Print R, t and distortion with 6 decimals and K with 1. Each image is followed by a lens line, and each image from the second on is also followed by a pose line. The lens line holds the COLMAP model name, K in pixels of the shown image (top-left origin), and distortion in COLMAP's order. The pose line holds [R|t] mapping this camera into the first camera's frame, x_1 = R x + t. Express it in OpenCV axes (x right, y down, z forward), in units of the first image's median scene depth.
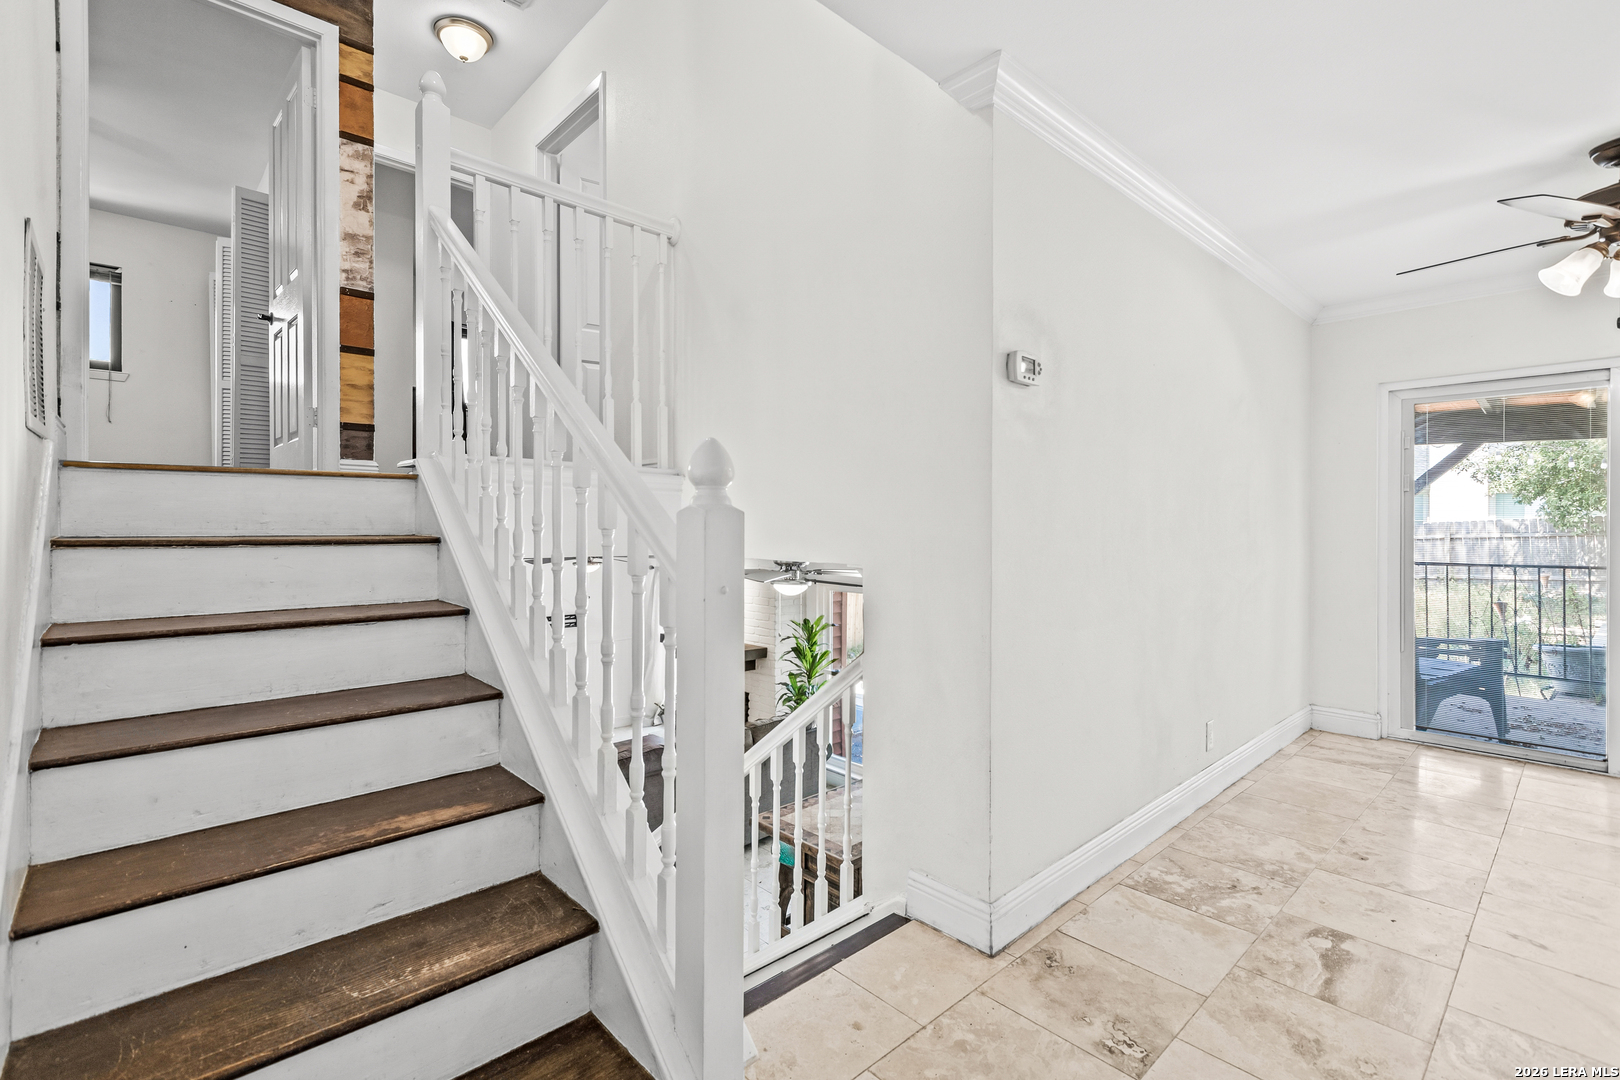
lens RADIAL K [[725.2, 0, 809.5], [0, 725.2, 532.2], [0, 0, 1]] dist [0.002655, 0.001214]
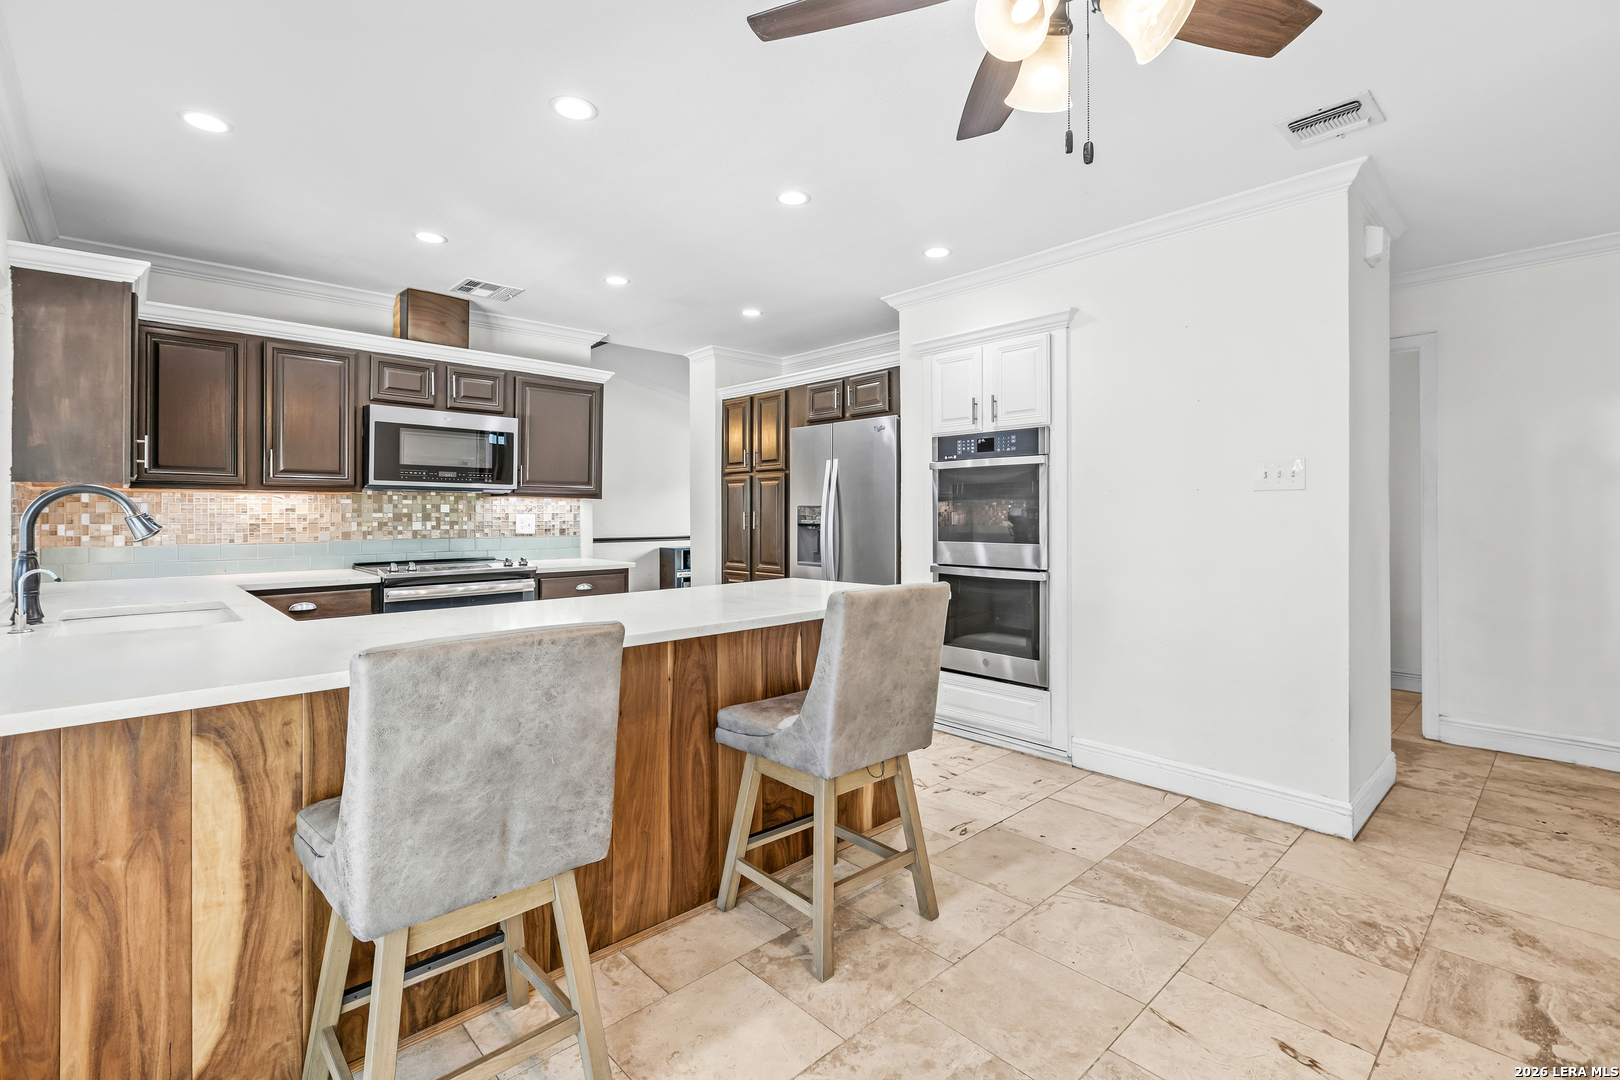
lens RADIAL K [[725.2, 0, 812.0], [0, 725.2, 523.9], [0, 0, 1]] dist [0.002655, 0.001214]
pose [[-0.999961, 0.005907, -0.006554, 1.680932], [0.005864, 0.999961, 0.006548, -0.003532], [0.006592, 0.006509, -0.999957, 1.971549]]
